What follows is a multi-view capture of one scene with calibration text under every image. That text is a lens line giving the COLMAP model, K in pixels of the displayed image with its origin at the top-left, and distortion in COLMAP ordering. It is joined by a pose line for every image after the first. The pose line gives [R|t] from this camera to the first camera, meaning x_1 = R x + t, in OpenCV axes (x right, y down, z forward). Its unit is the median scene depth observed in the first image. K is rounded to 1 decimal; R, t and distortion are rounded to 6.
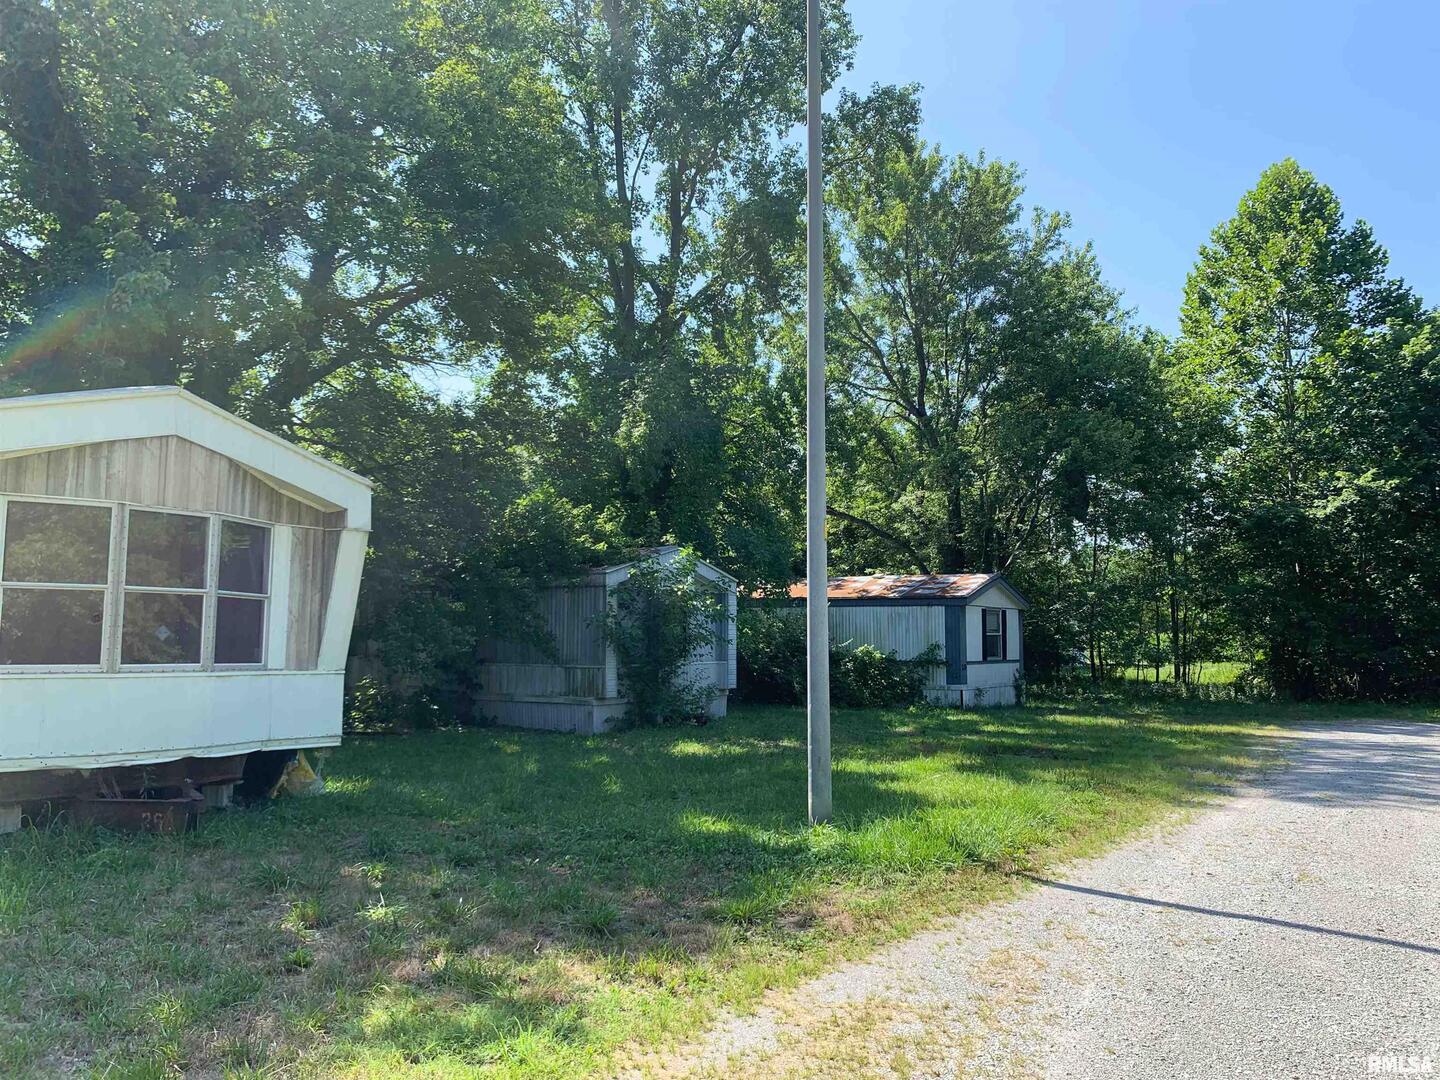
lens RADIAL K [[1097.5, 0, 729.3], [0, 1097.5, 540.5], [0, 0, 1]] dist [0.018824, -0.026055]
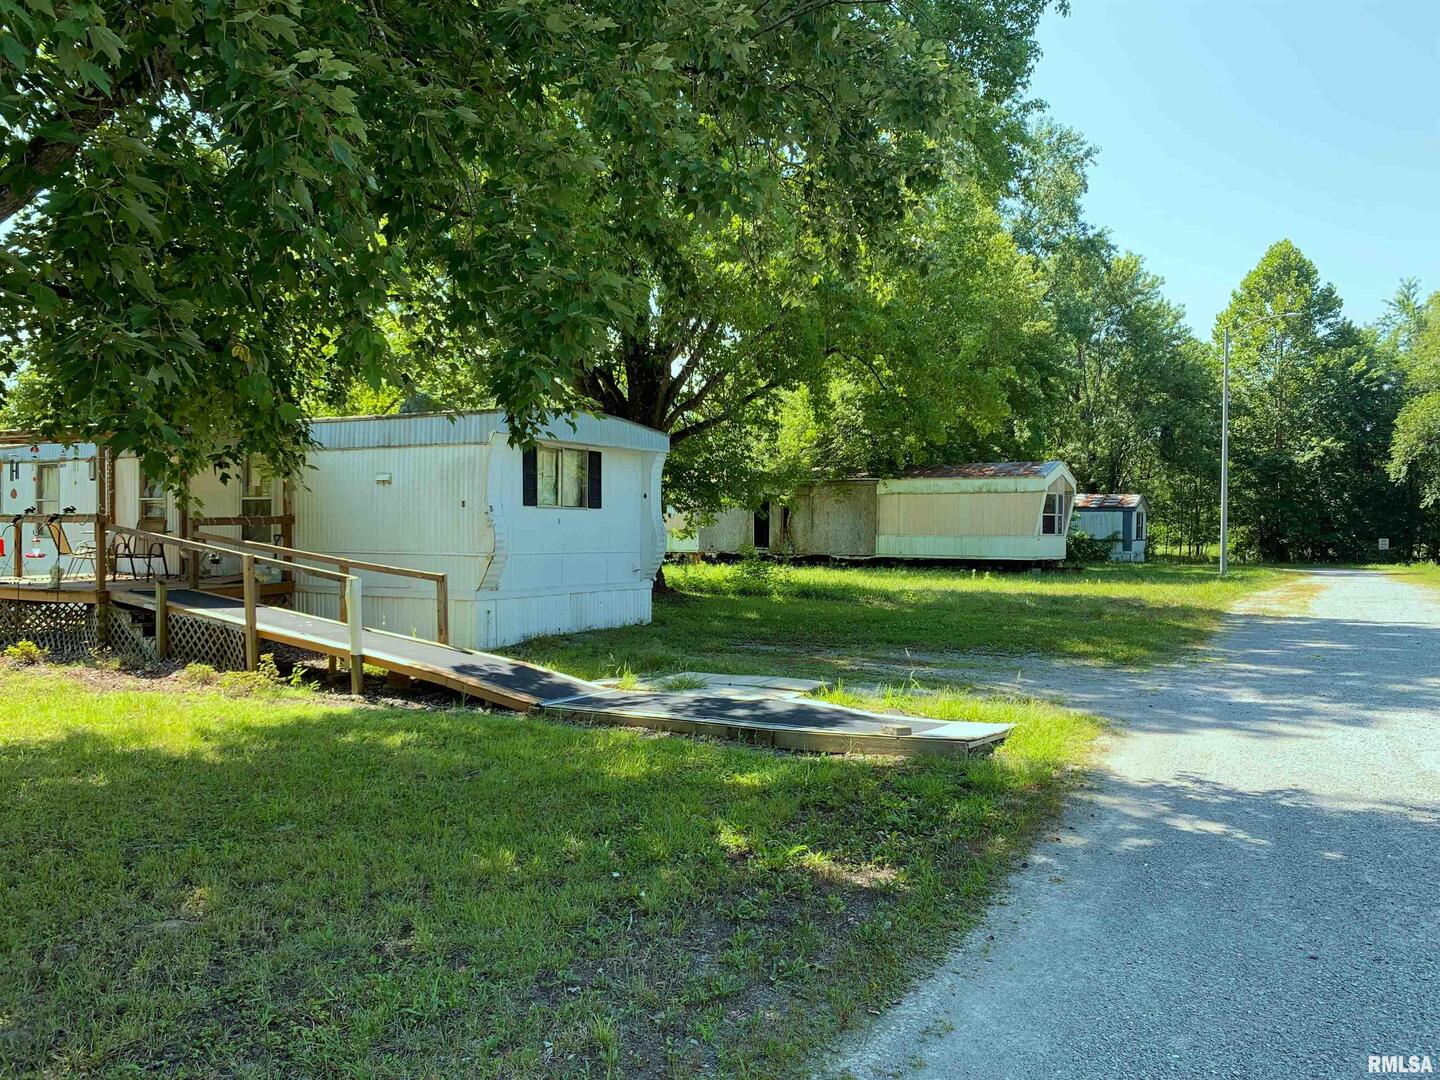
lens RADIAL K [[1097.5, 0, 716.9], [0, 1097.5, 542.8], [0, 0, 1]] dist [0.018824, -0.026055]
pose [[0.998080, 0.002063, 0.061908, -0.531755], [-0.008410, 0.994704, 0.102434, -0.065956], [-0.061369, -0.102758, 0.992812, -0.750759]]
